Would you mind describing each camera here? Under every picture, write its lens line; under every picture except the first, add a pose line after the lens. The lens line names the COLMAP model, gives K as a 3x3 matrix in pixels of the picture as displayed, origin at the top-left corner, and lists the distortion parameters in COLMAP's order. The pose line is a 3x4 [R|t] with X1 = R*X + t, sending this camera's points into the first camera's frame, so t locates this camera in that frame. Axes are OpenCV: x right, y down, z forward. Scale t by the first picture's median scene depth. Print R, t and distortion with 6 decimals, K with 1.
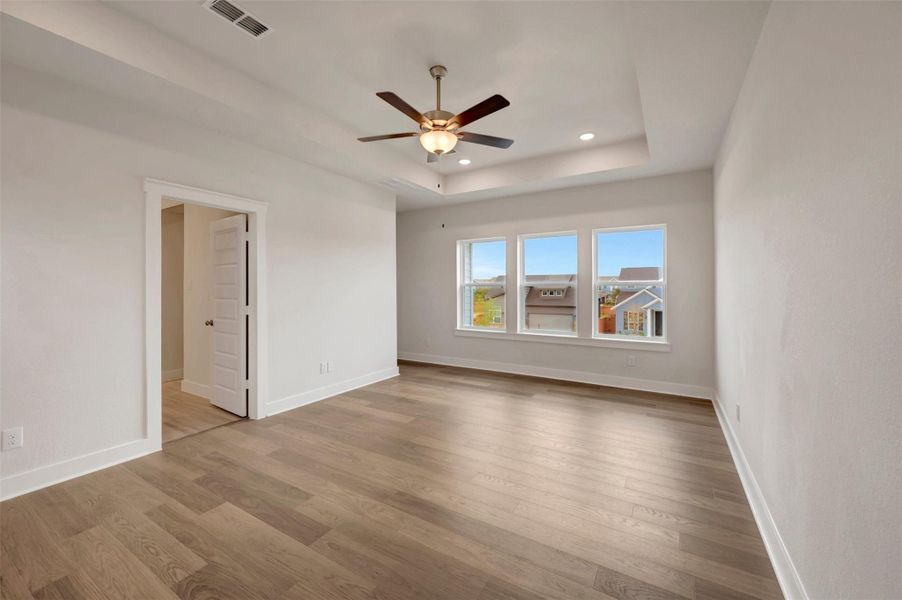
lens RADIAL K [[356.2, 0, 455.1], [0, 356.2, 292.4], [0, 0, 1]] dist [0.000531, 0.000228]
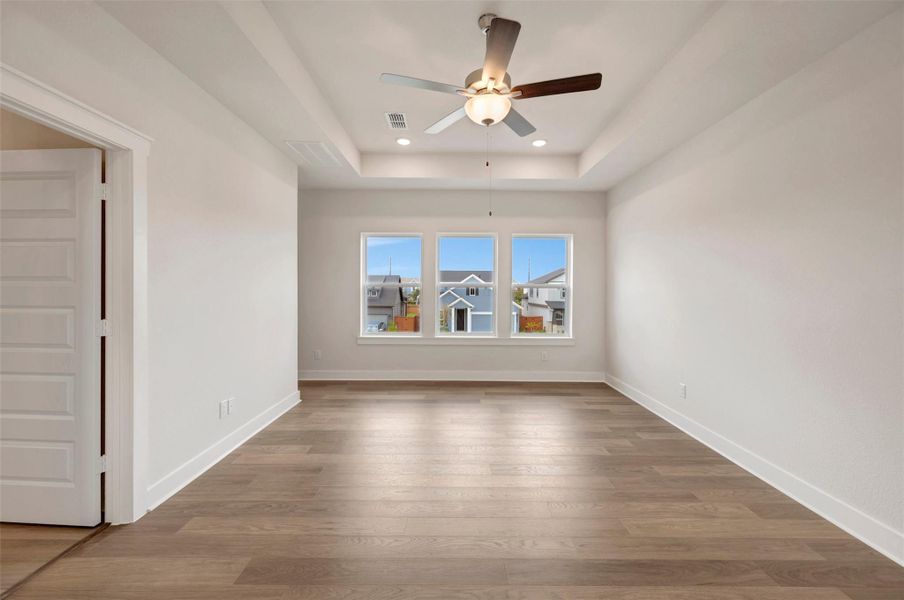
lens RADIAL K [[357.0, 0, 456.1], [0, 357.0, 292.4], [0, 0, 1]] dist [0.000531, 0.000228]
pose [[0.858331, 0.001665, 0.513094, -0.337979], [-0.001095, 0.999998, -0.001412, -0.002350], [-0.513095, 0.000650, 0.858332, 0.216135]]
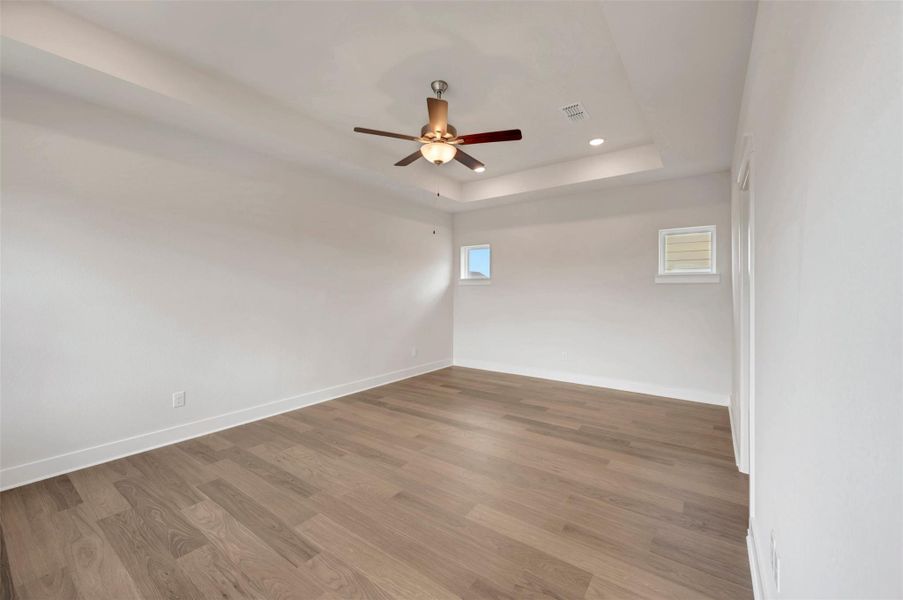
lens RADIAL K [[356.6, 0, 455.6], [0, 356.6, 292.4], [0, 0, 1]] dist [0.000531, 0.000228]
pose [[-0.996457, -0.004066, 0.084003, -0.119514], [-0.003992, 0.999991, 0.001046, -0.006653], [-0.084006, 0.000707, -0.996465, 1.320603]]
